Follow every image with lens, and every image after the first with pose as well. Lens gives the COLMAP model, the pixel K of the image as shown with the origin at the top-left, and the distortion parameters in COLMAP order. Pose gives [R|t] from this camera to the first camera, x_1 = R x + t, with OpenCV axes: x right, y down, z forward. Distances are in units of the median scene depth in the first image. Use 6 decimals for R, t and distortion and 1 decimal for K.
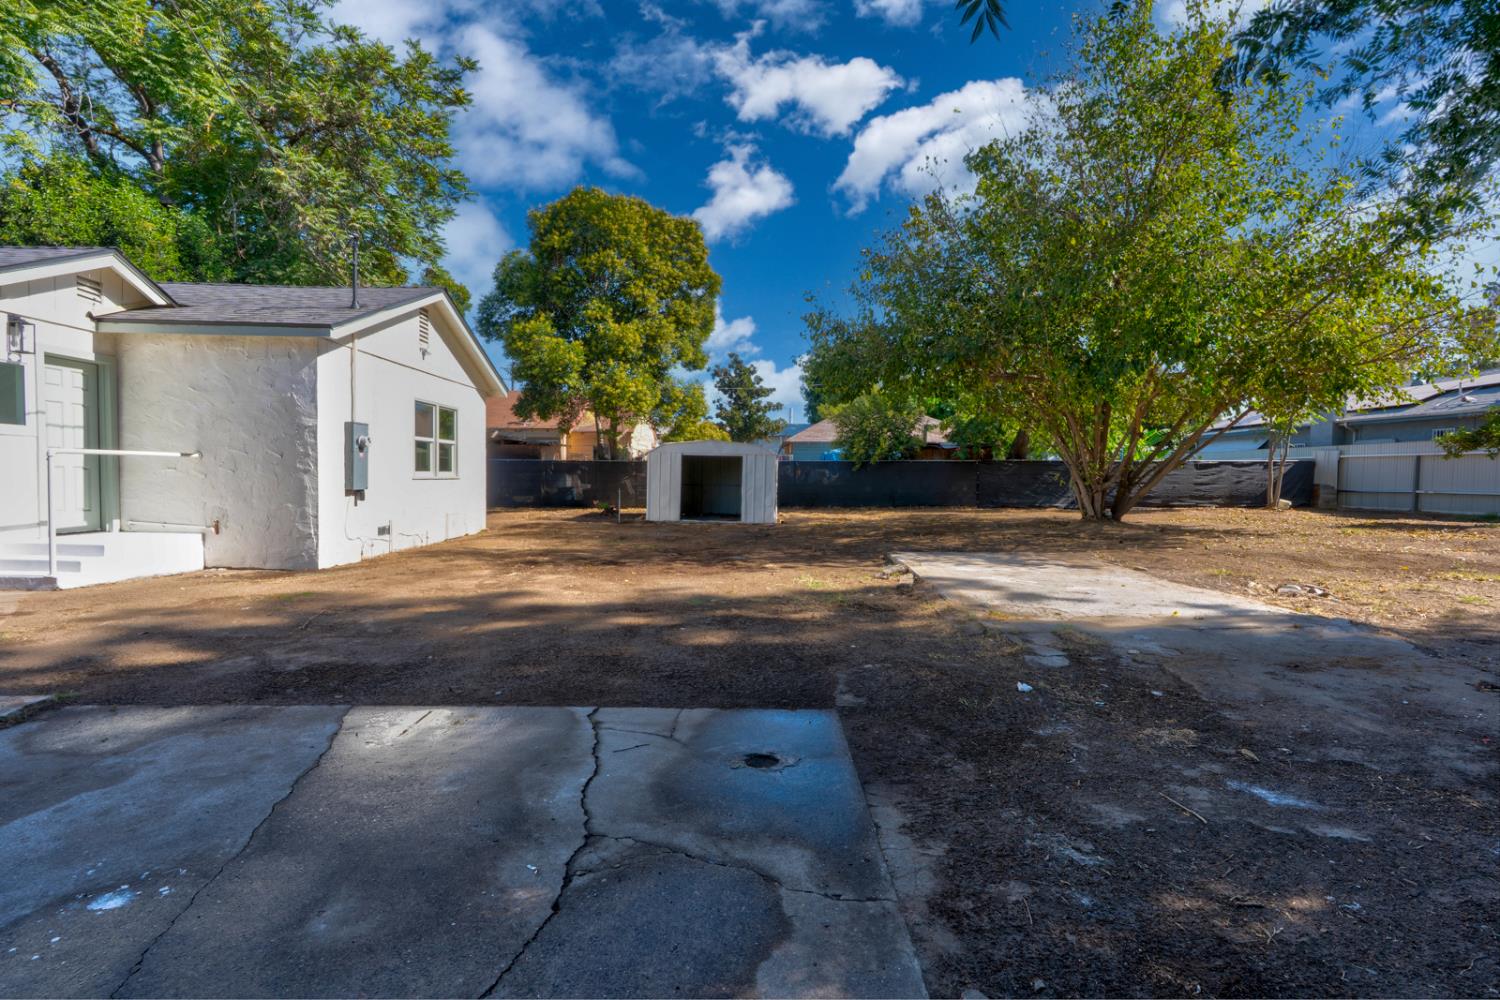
lens RADIAL K [[681.7, 0, 761.6], [0, 681.7, 496.7], [0, 0, 1]] dist [-0.010360, 0.003433]
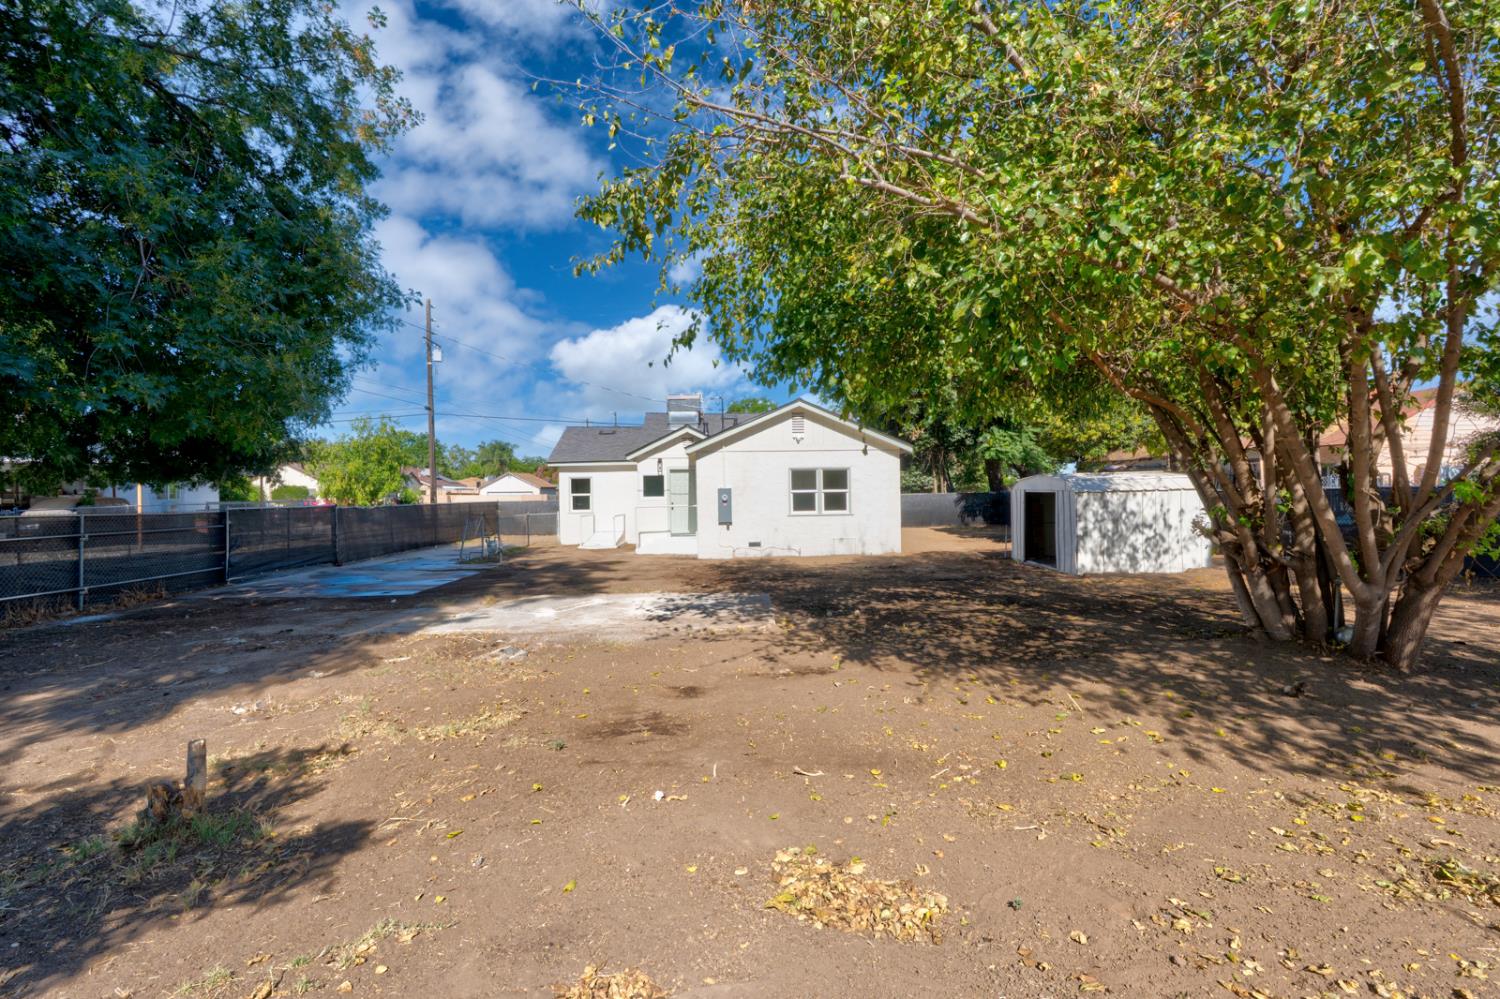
lens RADIAL K [[681.7, 0, 756.2], [0, 681.7, 494.8], [0, 0, 1]] dist [-0.010360, 0.003433]
pose [[0.027983, -0.006628, -0.999586, 1.379338], [-0.013886, 0.999879, -0.007018, -0.076371], [0.999512, 0.014077, 0.027888, 1.024143]]
